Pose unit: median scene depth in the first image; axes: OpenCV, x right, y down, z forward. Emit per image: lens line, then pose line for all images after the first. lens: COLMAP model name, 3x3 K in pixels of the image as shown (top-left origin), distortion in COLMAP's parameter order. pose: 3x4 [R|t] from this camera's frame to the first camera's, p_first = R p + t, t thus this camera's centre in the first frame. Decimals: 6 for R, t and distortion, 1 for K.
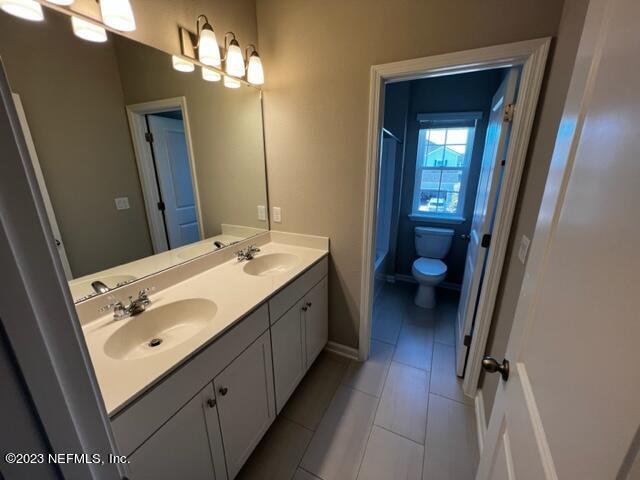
lens RADIAL K [[257.1, 0, 321.6], [0, 257.1, 239.5], [0, 0, 1]] dist [-0.000424, 0.000023]
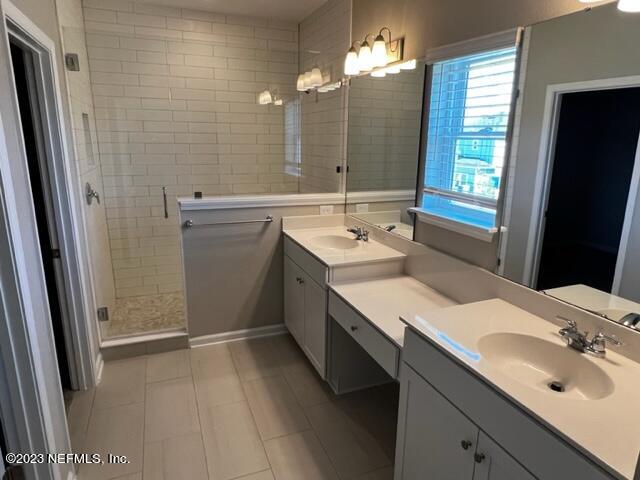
lens RADIAL K [[403.2, 0, 320.2], [0, 403.2, 237.7], [0, 0, 1]] dist [0.000323, 0.000030]
pose [[-0.672863, 0.171279, -0.719666, 0.659947], [-0.221723, 0.881411, 0.417078, -0.362476], [0.705758, 0.440203, -0.555092, 1.016267]]
